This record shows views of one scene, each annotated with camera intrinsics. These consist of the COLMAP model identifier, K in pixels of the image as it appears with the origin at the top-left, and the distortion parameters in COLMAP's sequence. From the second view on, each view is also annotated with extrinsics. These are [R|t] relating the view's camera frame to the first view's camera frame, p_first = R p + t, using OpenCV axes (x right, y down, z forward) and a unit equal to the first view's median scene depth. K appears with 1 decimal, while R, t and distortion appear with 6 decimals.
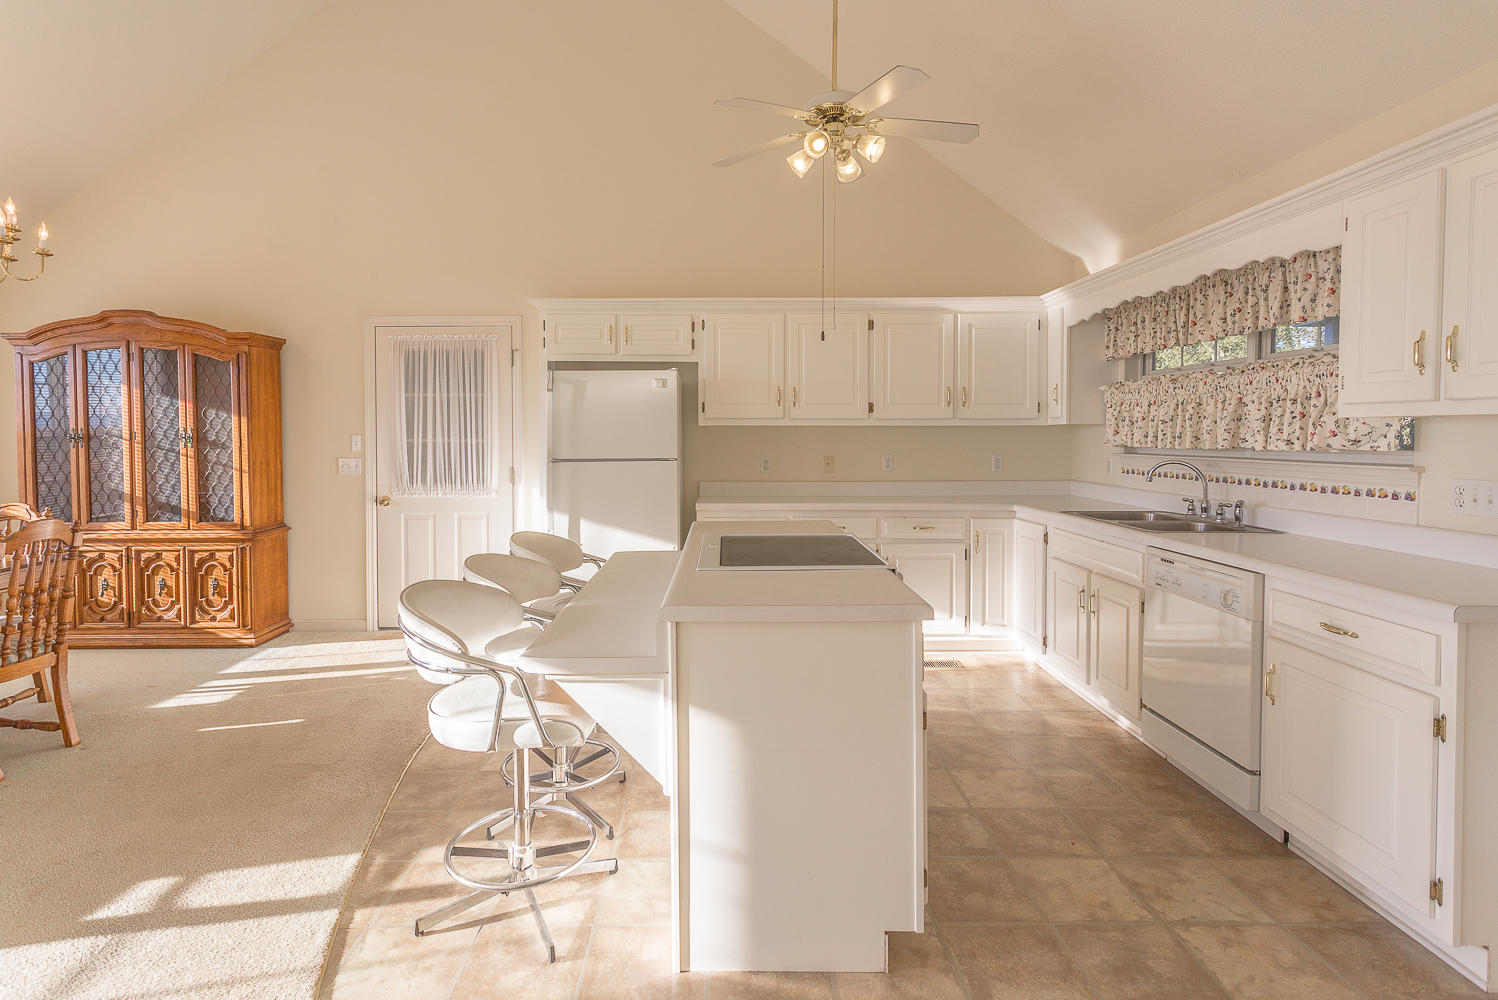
lens RADIAL K [[745.4, 0, 717.4], [0, 745.4, 446.9], [0, 0, 1]] dist [0.003920, 0.000986]
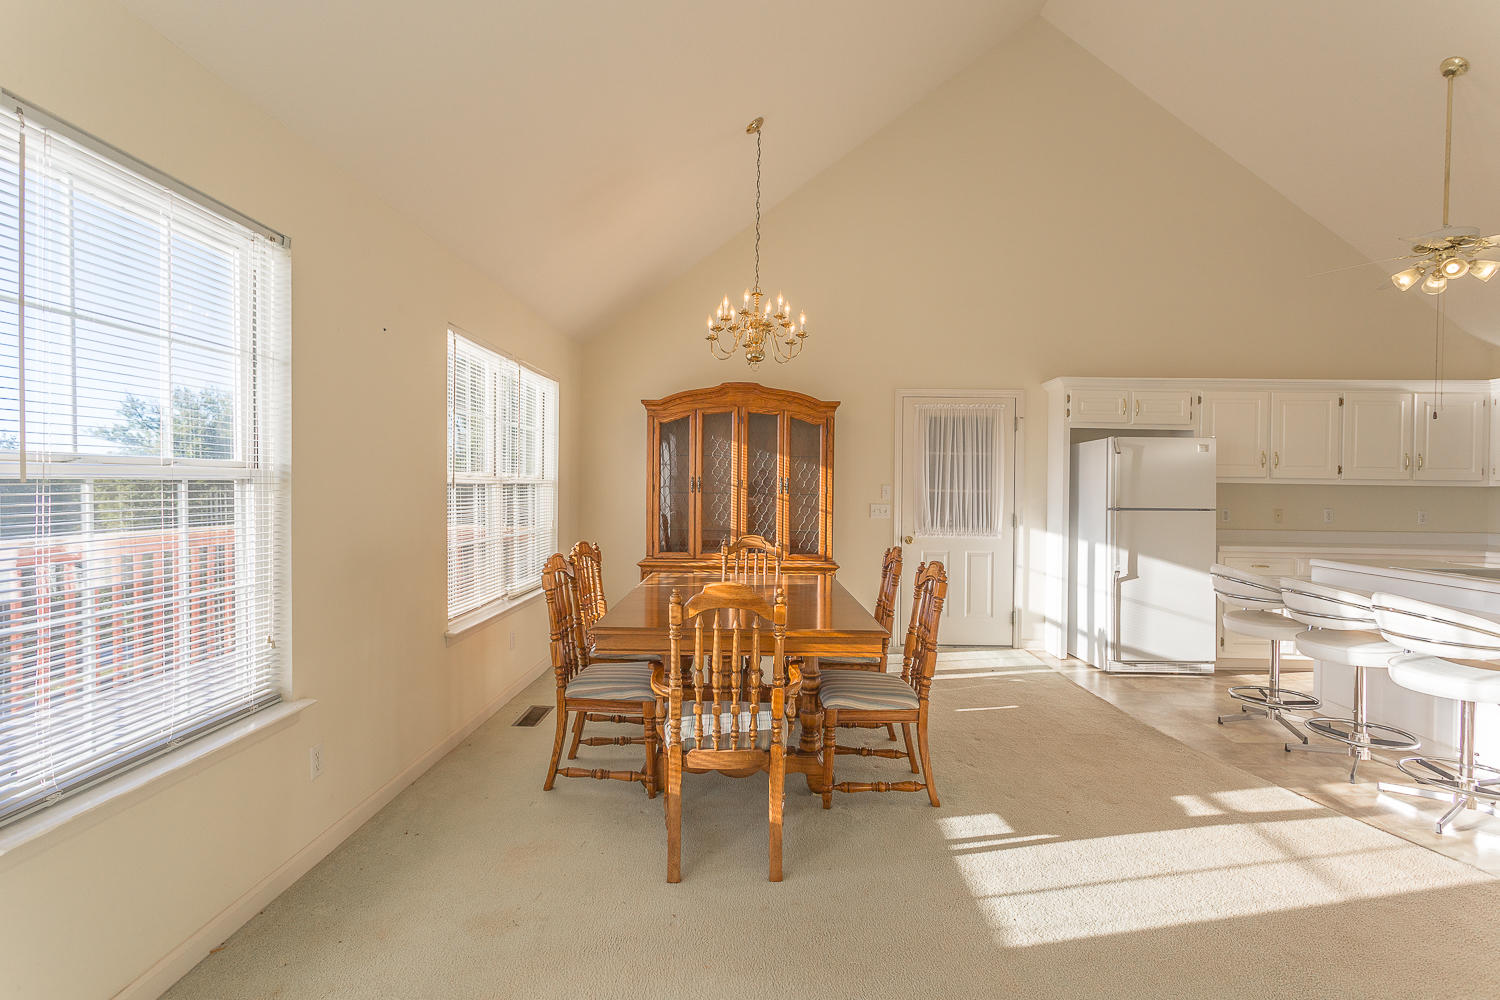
lens RADIAL K [[715.9, 0, 748.8], [0, 715.9, 489.2], [0, 0, 1]] dist [0.003788, 0.001969]
pose [[0.999773, 0.016390, -0.013617, -0.751181], [-0.016573, 0.999773, -0.013414, 0.010738], [0.013394, 0.013637, 0.999817, -0.187318]]
